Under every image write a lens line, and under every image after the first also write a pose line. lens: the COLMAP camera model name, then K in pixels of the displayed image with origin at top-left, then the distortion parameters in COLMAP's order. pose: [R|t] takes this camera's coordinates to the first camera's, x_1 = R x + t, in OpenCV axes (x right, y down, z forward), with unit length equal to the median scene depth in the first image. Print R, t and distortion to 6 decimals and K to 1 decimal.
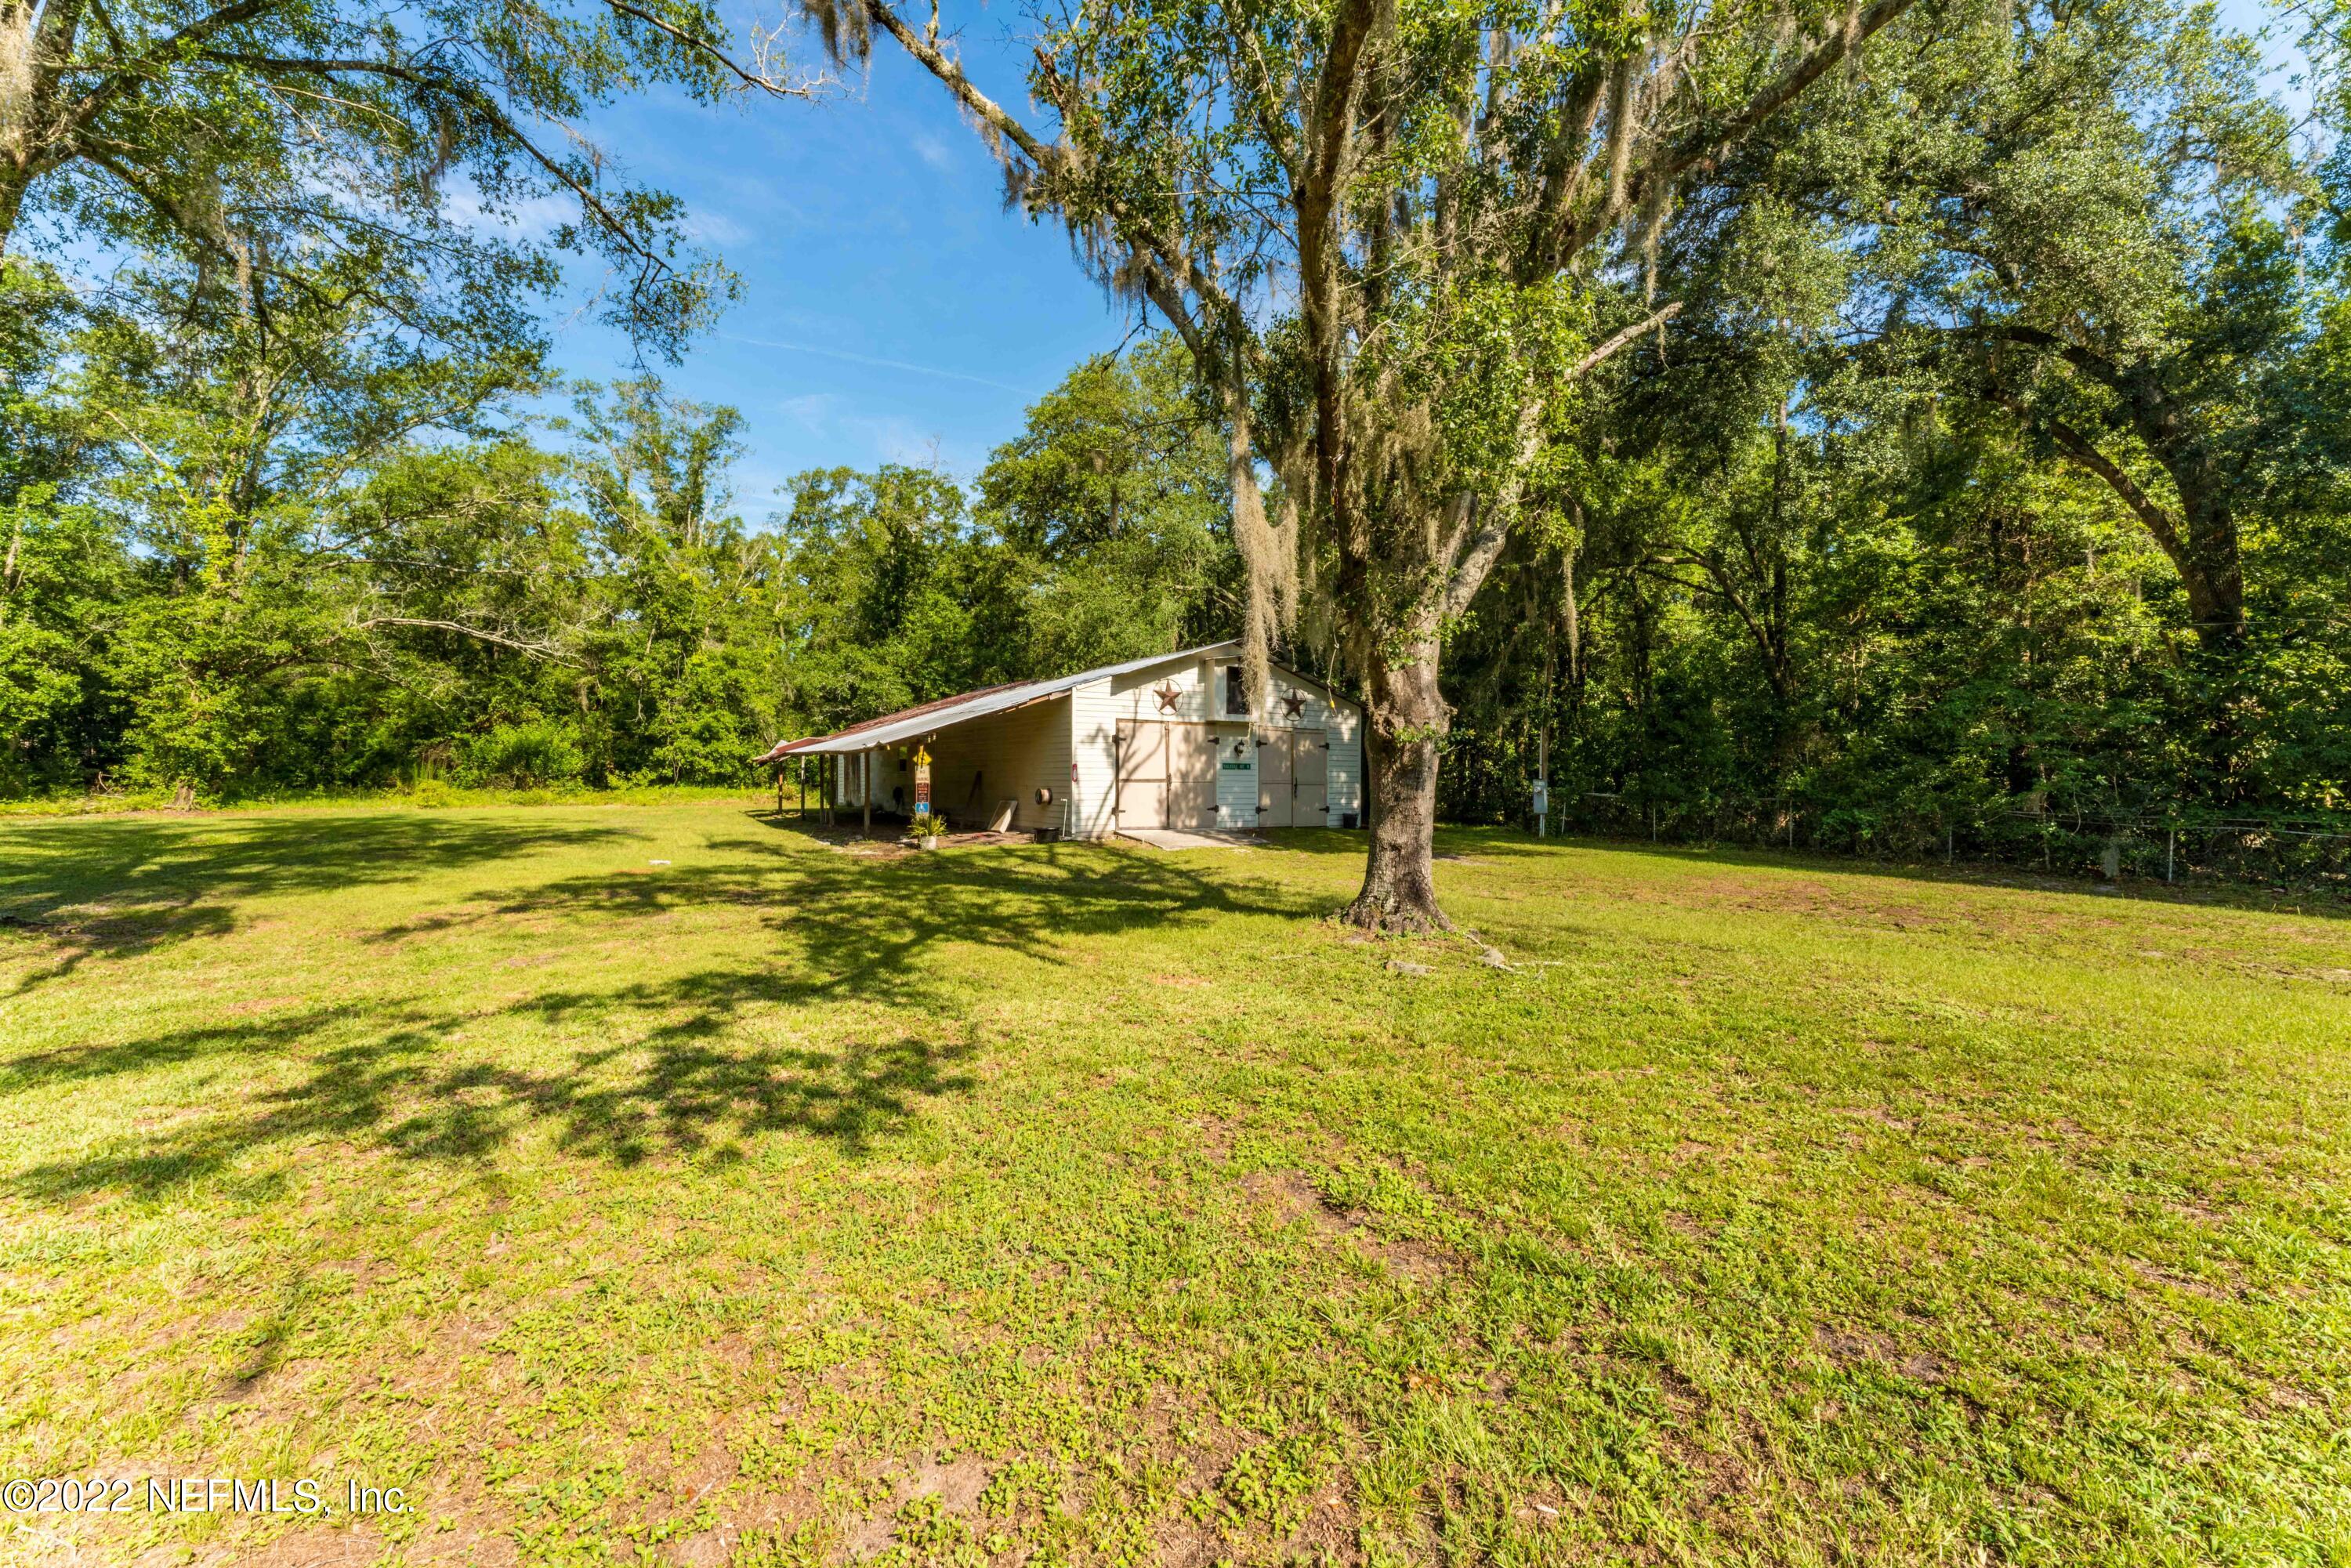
lens RADIAL K [[923.7, 0, 1178.5], [0, 923.7, 801.2], [0, 0, 1]] dist [0.000802, 0.000210]
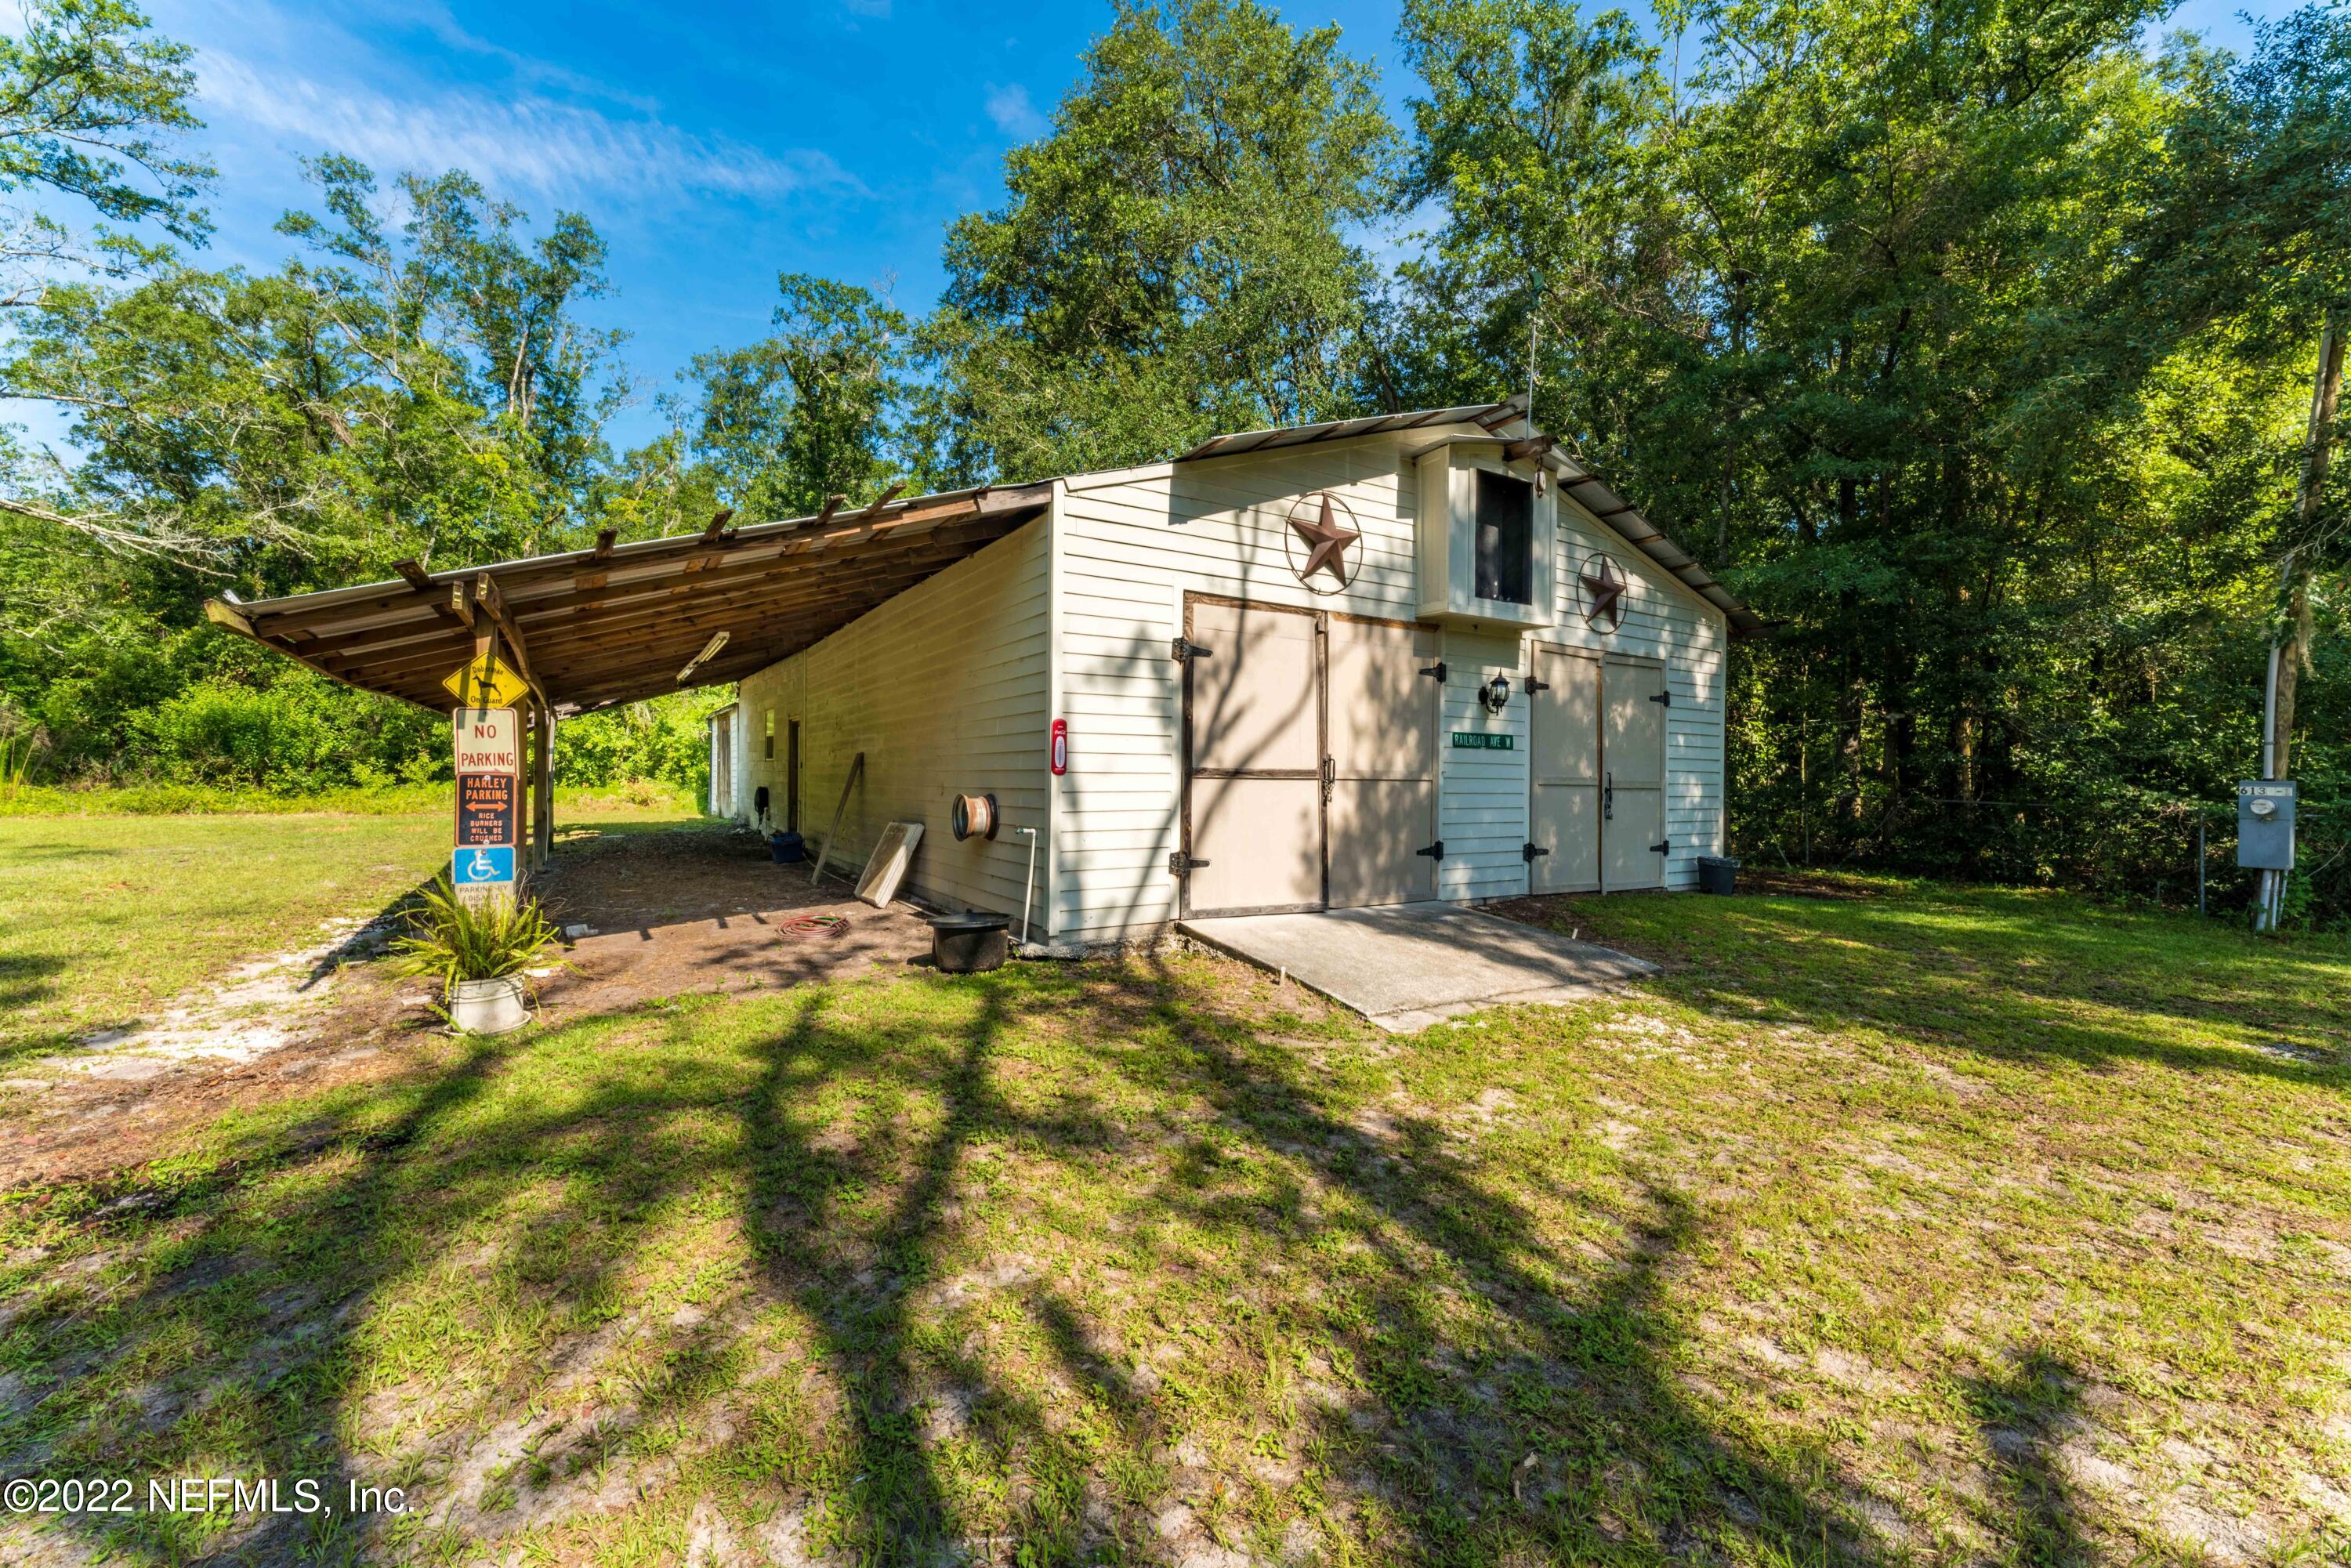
lens RADIAL K [[923.7, 0, 1183.7], [0, 923.7, 781.7], [0, 0, 1]] dist [0.000802, 0.000210]
pose [[0.999876, 0.008944, -0.012945, -0.058353], [-0.009245, 0.999683, -0.023397, -0.010768], [0.012731, 0.023514, 0.999642, 0.614731]]
